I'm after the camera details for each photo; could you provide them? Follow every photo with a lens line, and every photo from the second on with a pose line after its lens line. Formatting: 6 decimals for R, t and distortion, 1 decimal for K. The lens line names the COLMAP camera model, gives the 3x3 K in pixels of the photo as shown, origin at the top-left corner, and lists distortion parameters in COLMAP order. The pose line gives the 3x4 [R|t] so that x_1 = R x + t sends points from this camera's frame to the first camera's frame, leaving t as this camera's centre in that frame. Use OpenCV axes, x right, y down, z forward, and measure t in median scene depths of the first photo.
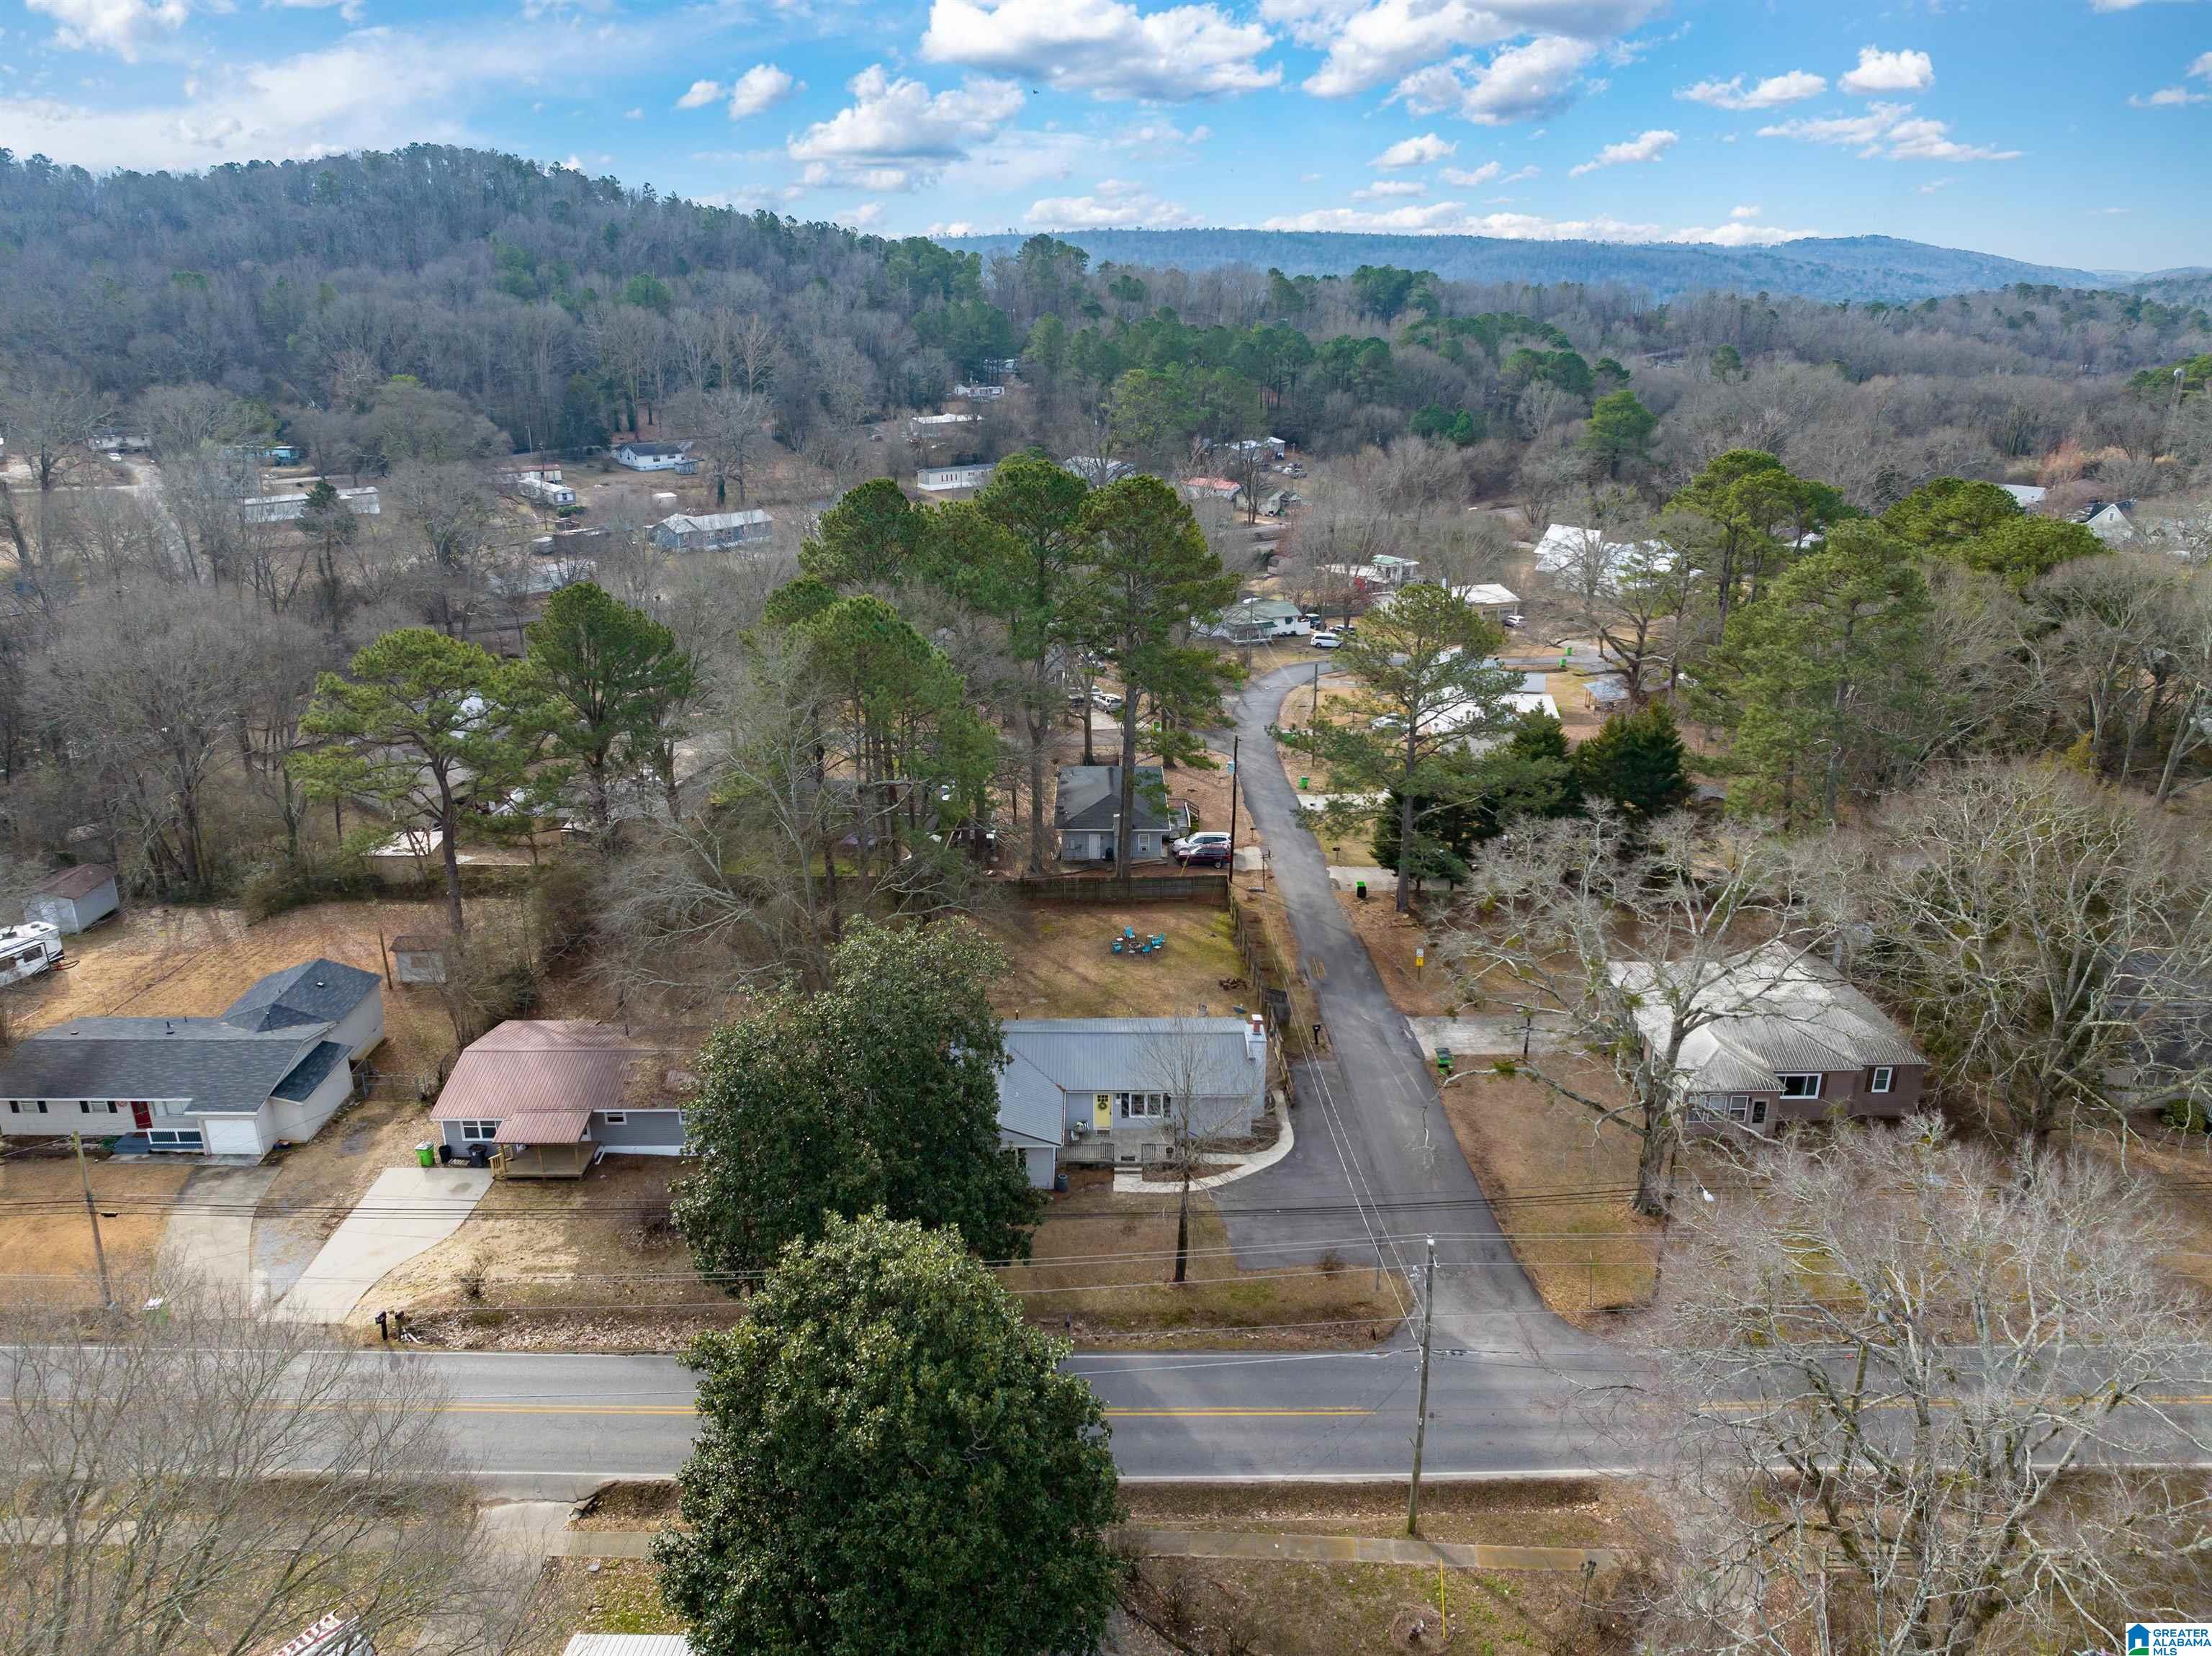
lens RADIAL K [[1562.4, 0, 1101.1], [0, 1562.4, 821.8], [0, 0, 1]] dist [-0.039263, 0.005774]
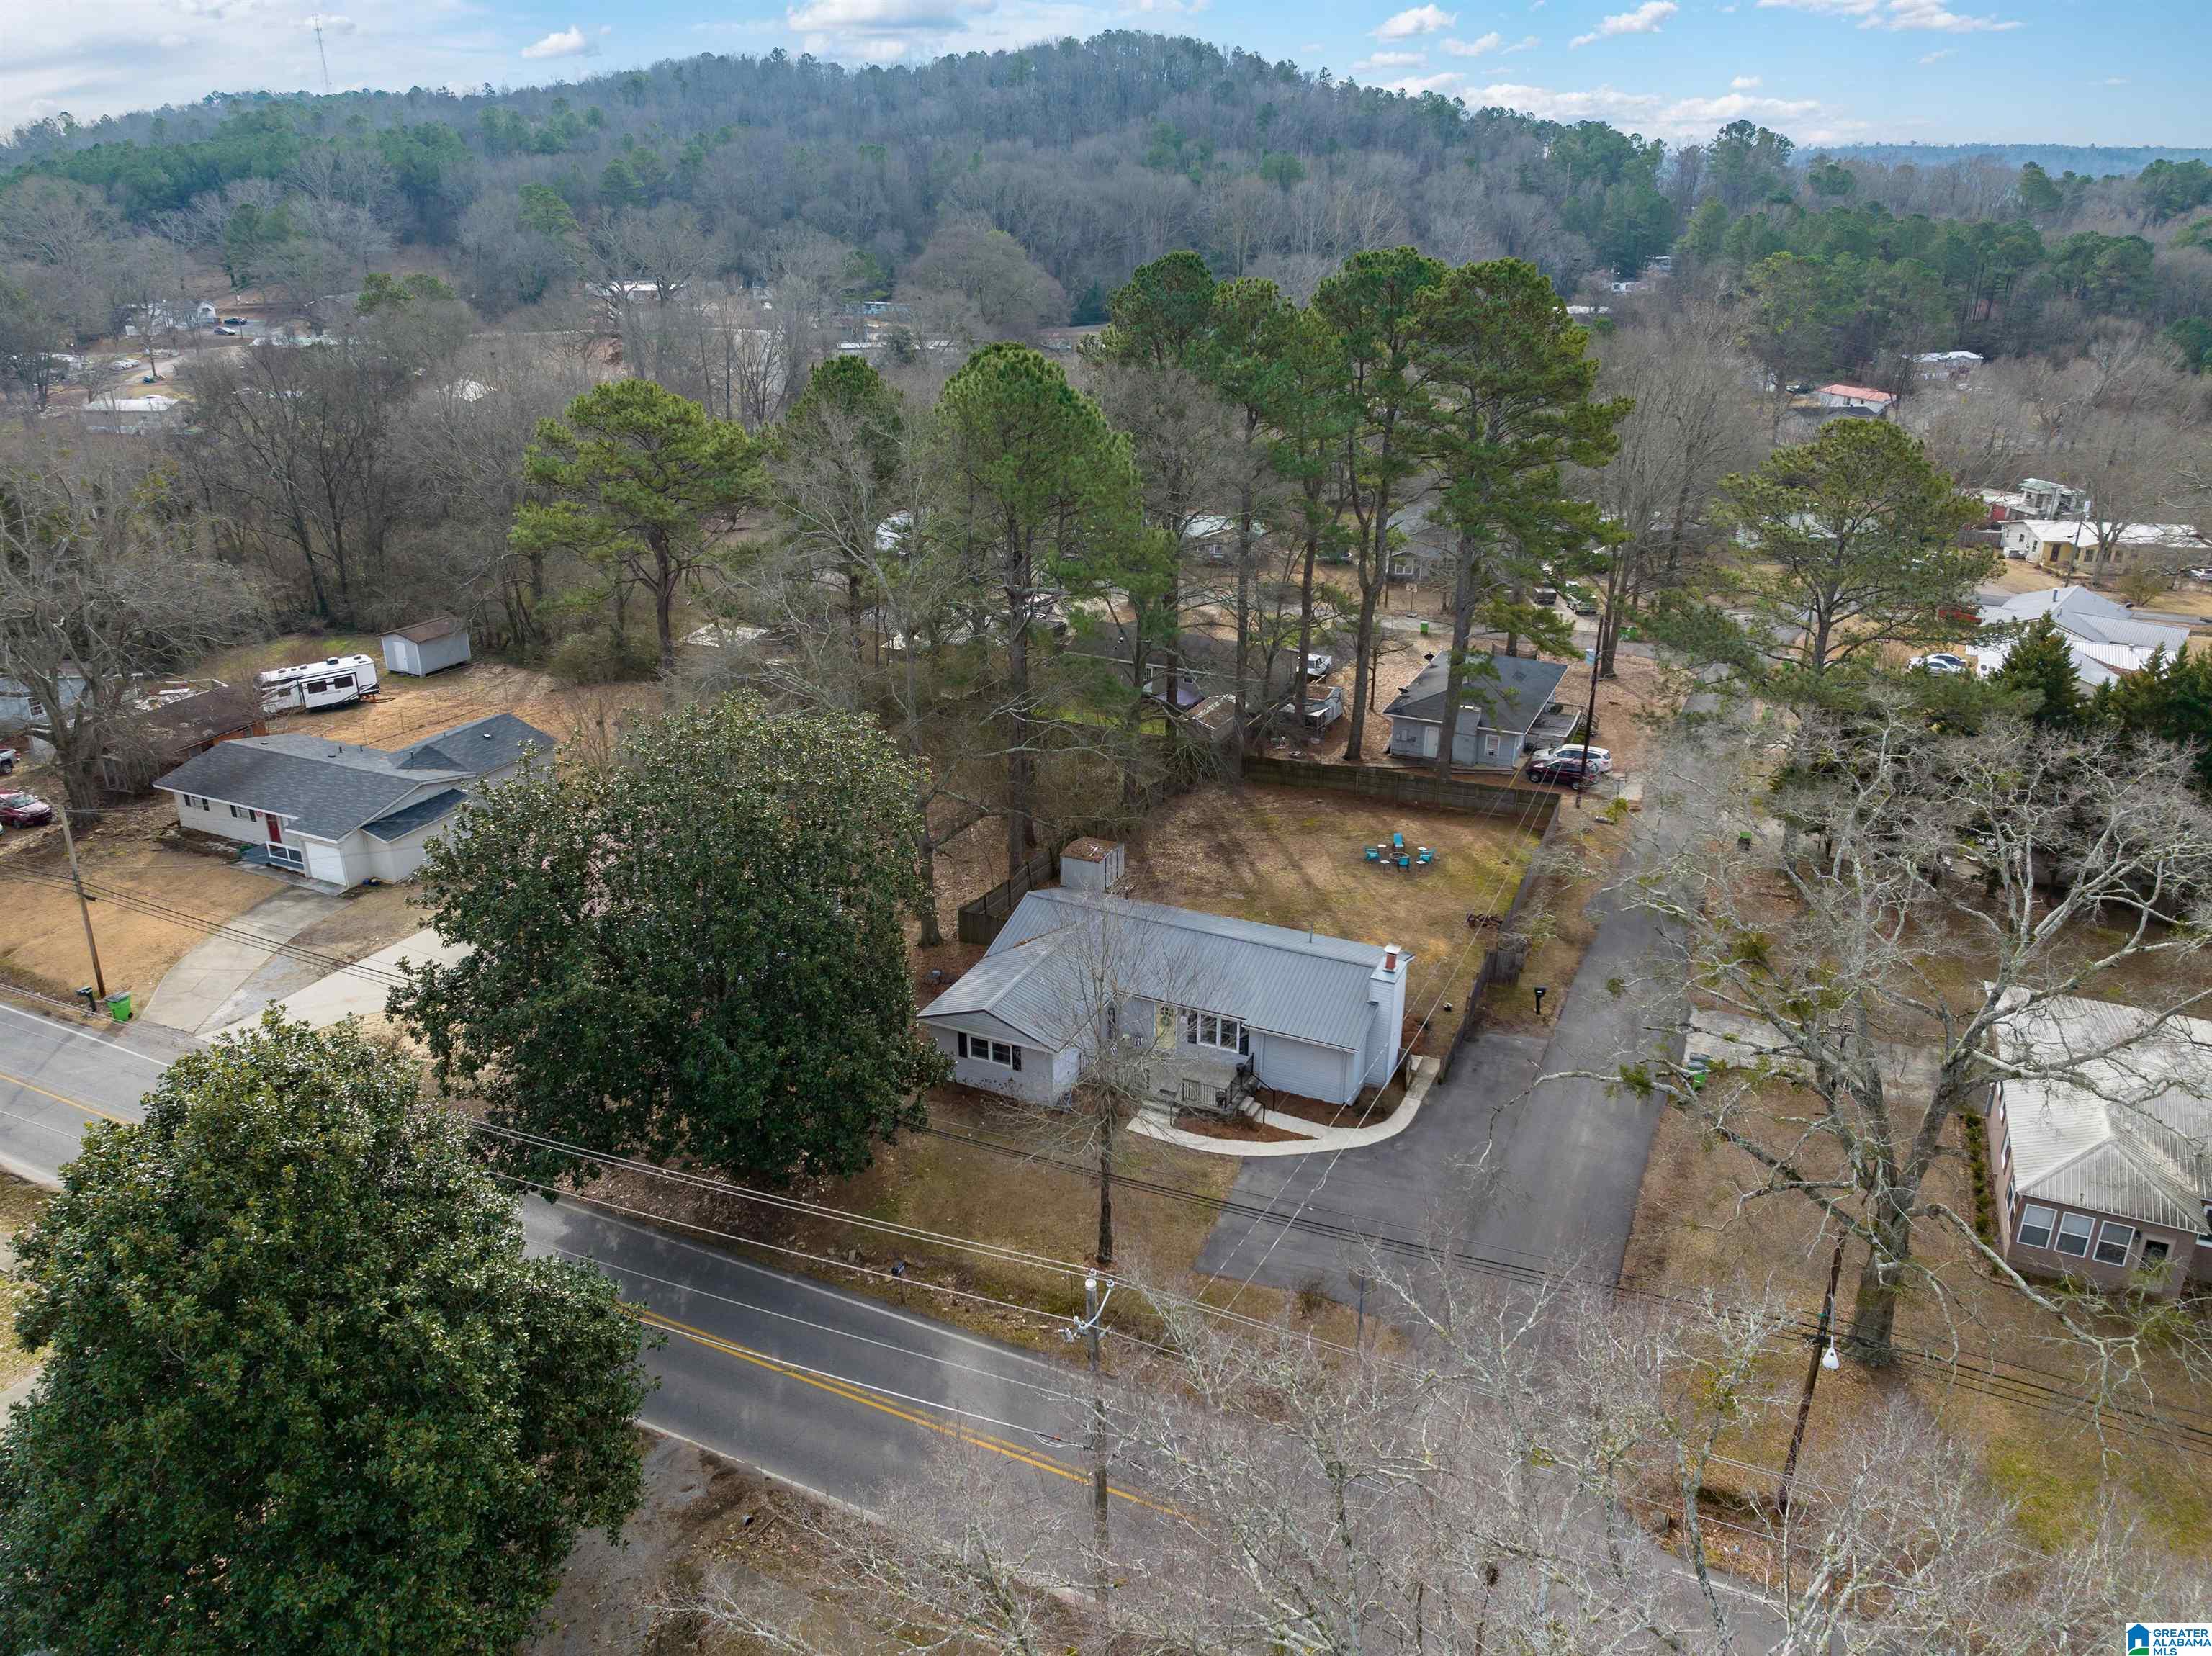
lens RADIAL K [[1562.4, 0, 1101.1], [0, 1562.4, 821.8], [0, 0, 1]] dist [-0.039263, 0.005774]
pose [[0.906313, 0.161953, -0.390342, 0.197421], [-0.144144, 0.986732, 0.074717, 0.025285], [0.397264, -0.011451, 0.917633, 0.219535]]
